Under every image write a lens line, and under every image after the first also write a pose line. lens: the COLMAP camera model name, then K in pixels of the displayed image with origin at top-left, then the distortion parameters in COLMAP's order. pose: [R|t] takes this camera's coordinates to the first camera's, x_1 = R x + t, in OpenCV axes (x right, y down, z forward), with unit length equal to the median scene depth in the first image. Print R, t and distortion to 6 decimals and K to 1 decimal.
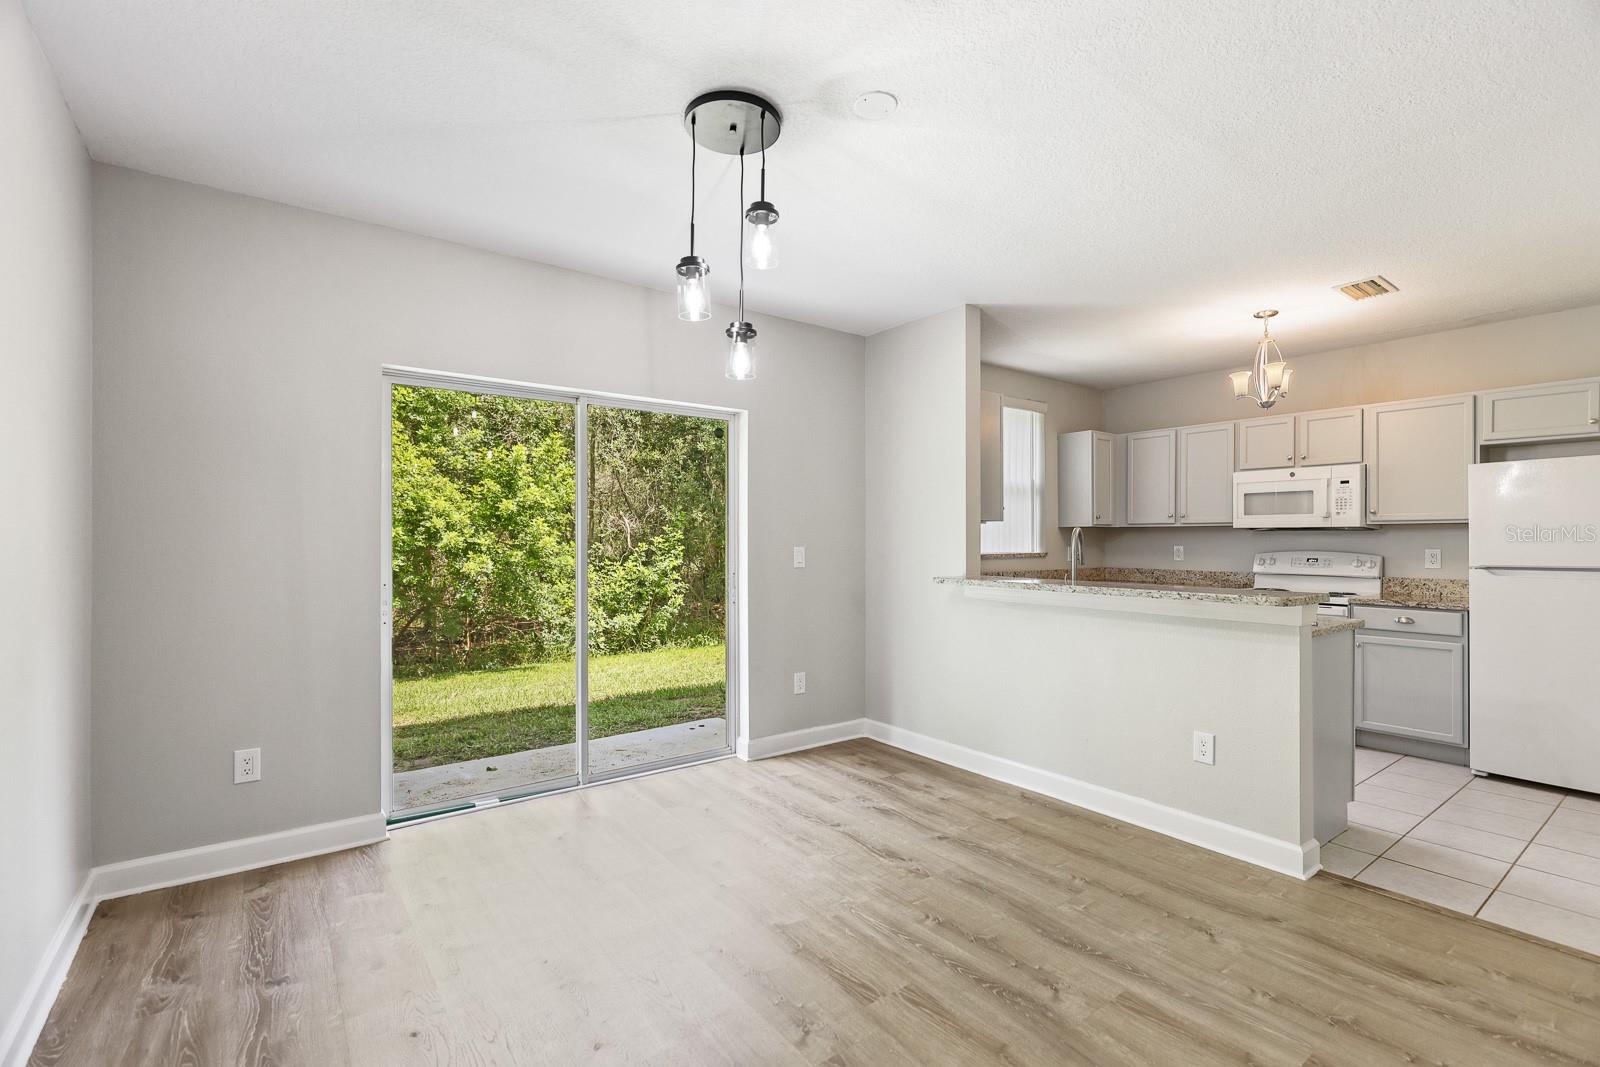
lens RADIAL K [[720.2, 0, 811.6], [0, 720.2, 538.8], [0, 0, 1]] dist [0.001141, 0.000146]
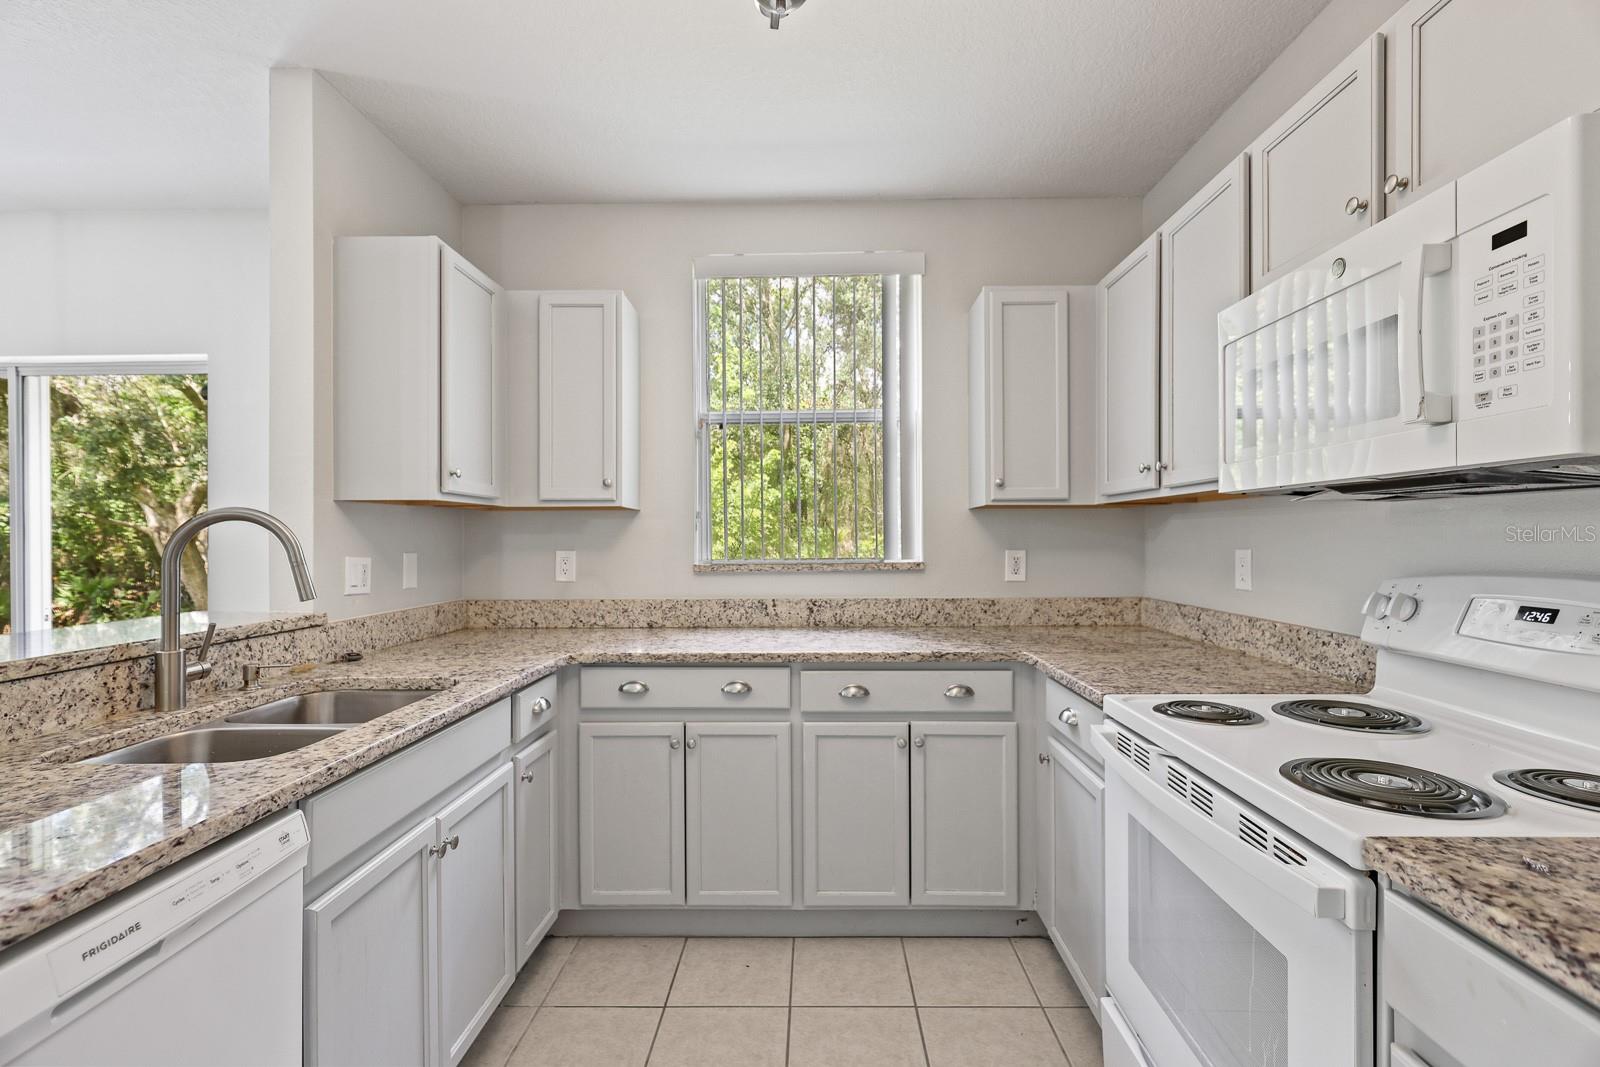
lens RADIAL K [[720.2, 0, 811.6], [0, 720.2, 538.8], [0, 0, 1]] dist [0.001141, 0.000146]
pose [[0.790239, -0.004281, -0.612784, 0.806525], [0.005616, 0.999984, 0.000257, 0.004073], [0.612773, -0.003645, 0.790251, 0.824317]]
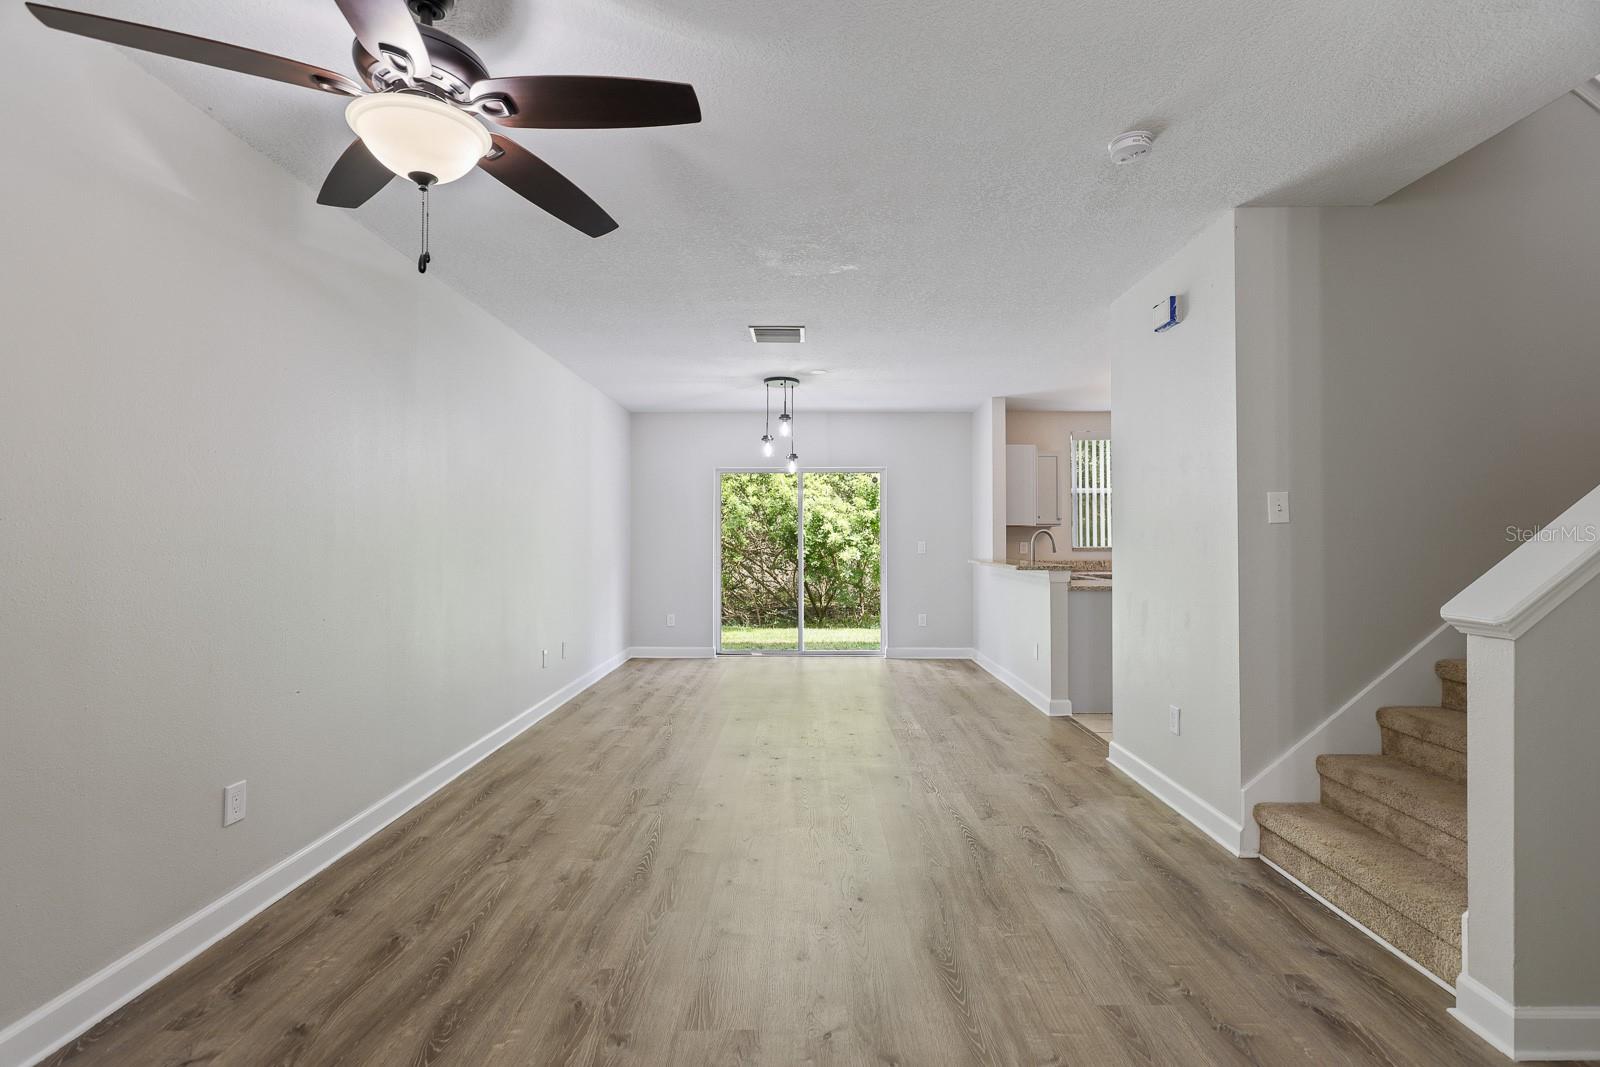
lens RADIAL K [[730.0, 0, 807.2], [0, 730.0, 523.2], [0, 0, 1]] dist [0.001471, -0.000051]
pose [[0.793972, -0.015054, -0.607768, 0.885645], [0.003632, 0.999793, -0.020019, 0.001544], [0.607944, 0.013687, 0.793862, -0.599774]]
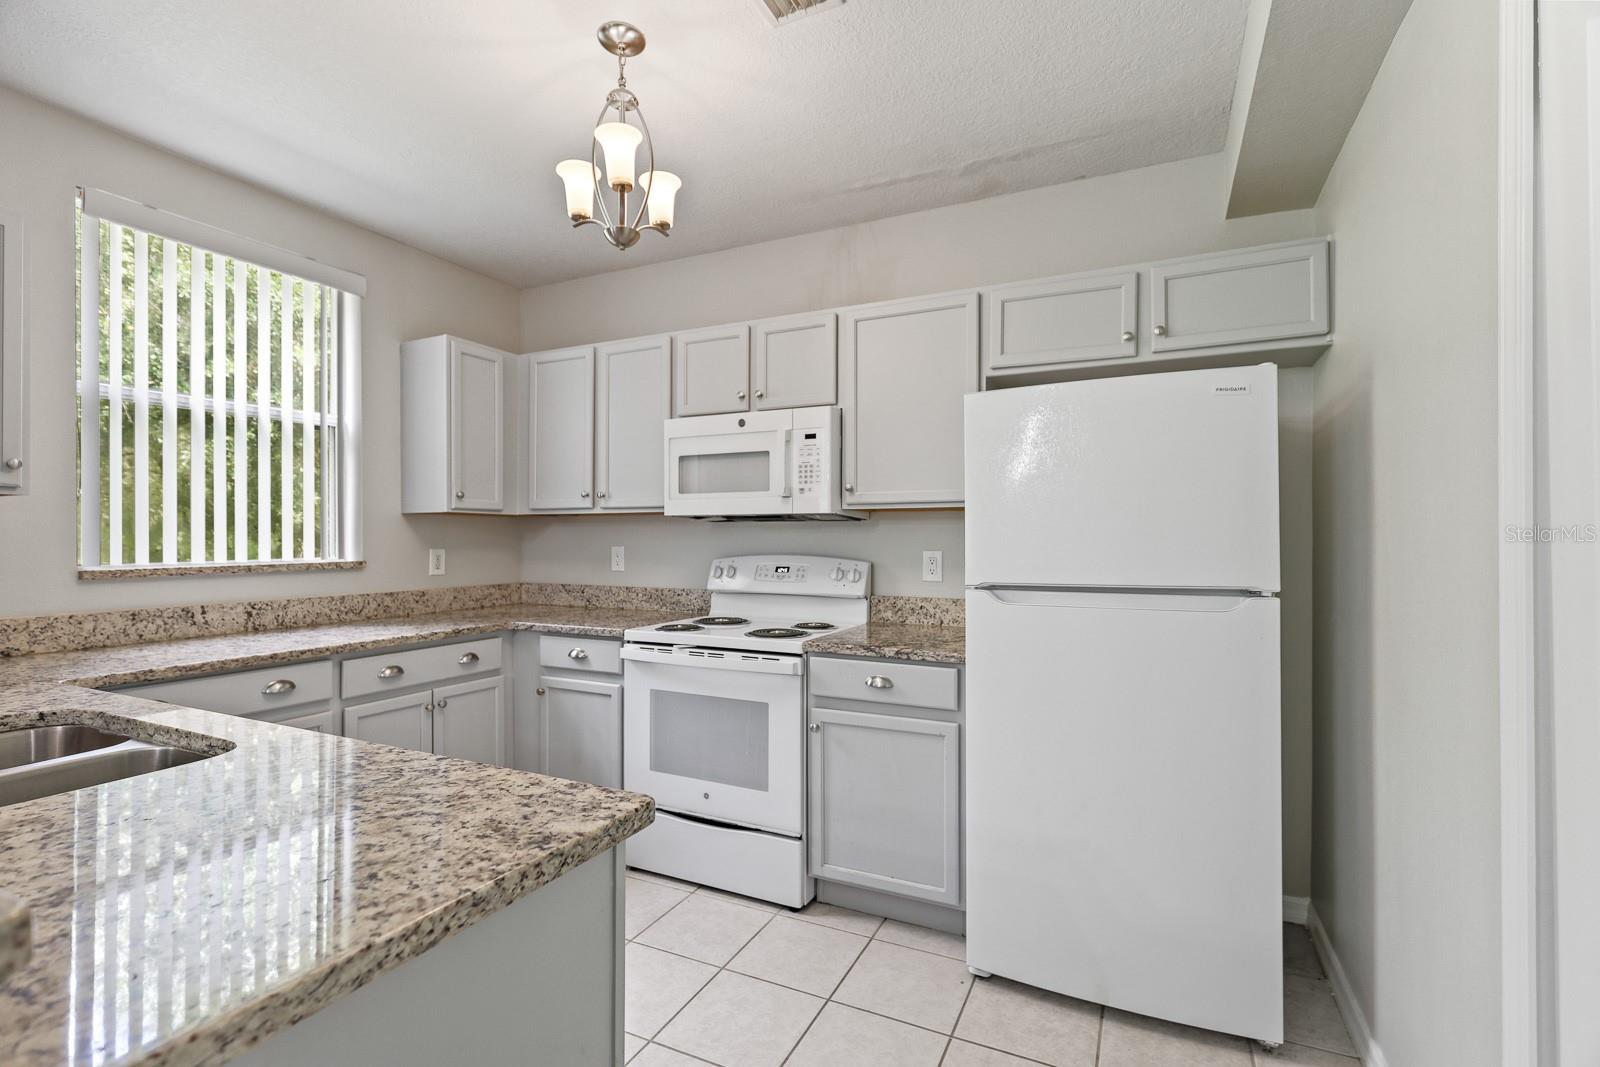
lens RADIAL K [[720.2, 0, 811.6], [0, 720.2, 538.8], [0, 0, 1]] dist [0.001141, 0.000146]
pose [[0.887702, -0.001623, 0.460416, 0.538633], [0.000723, 0.999997, 0.002131, 0.002821], [-0.460419, -0.001559, 0.887701, 0.551589]]
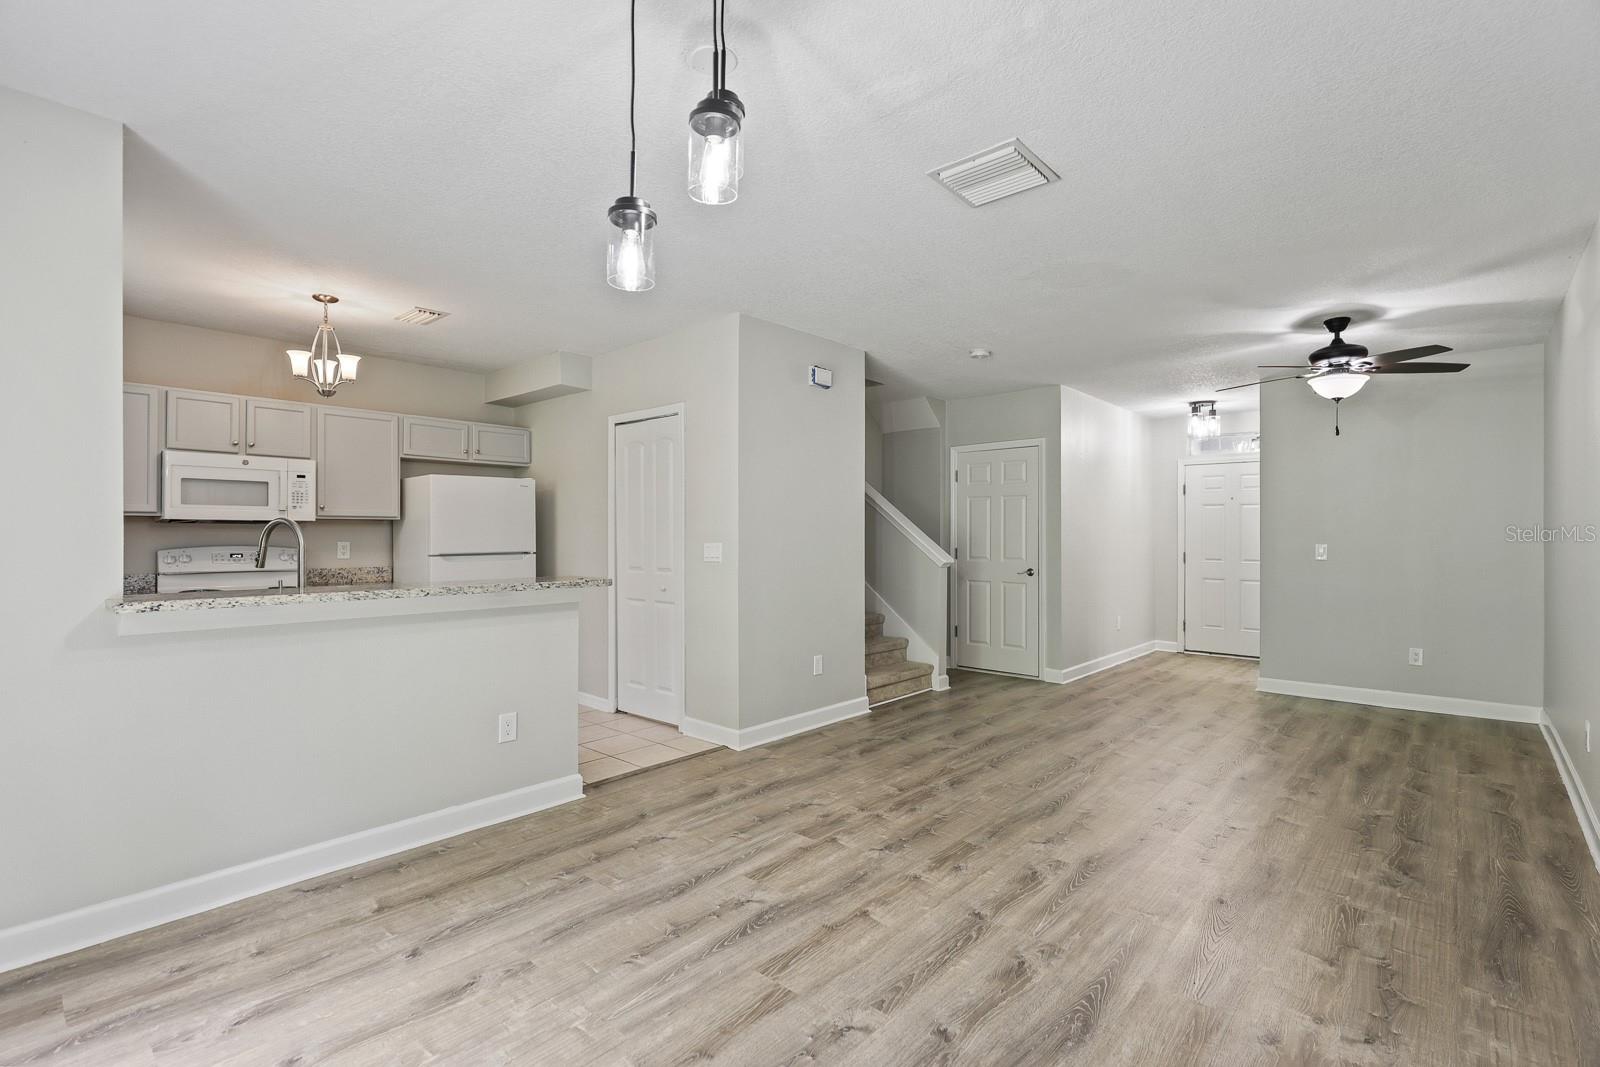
lens RADIAL K [[725.6, 0, 803.0], [0, 725.6, 531.0], [0, 0, 1]] dist [0.001925, -0.000079]
pose [[-0.182719, 0.002341, 0.983162, -0.445241], [-0.005126, 0.999981, -0.003334, -0.002727], [-0.983152, -0.005649, -0.182704, 0.561106]]
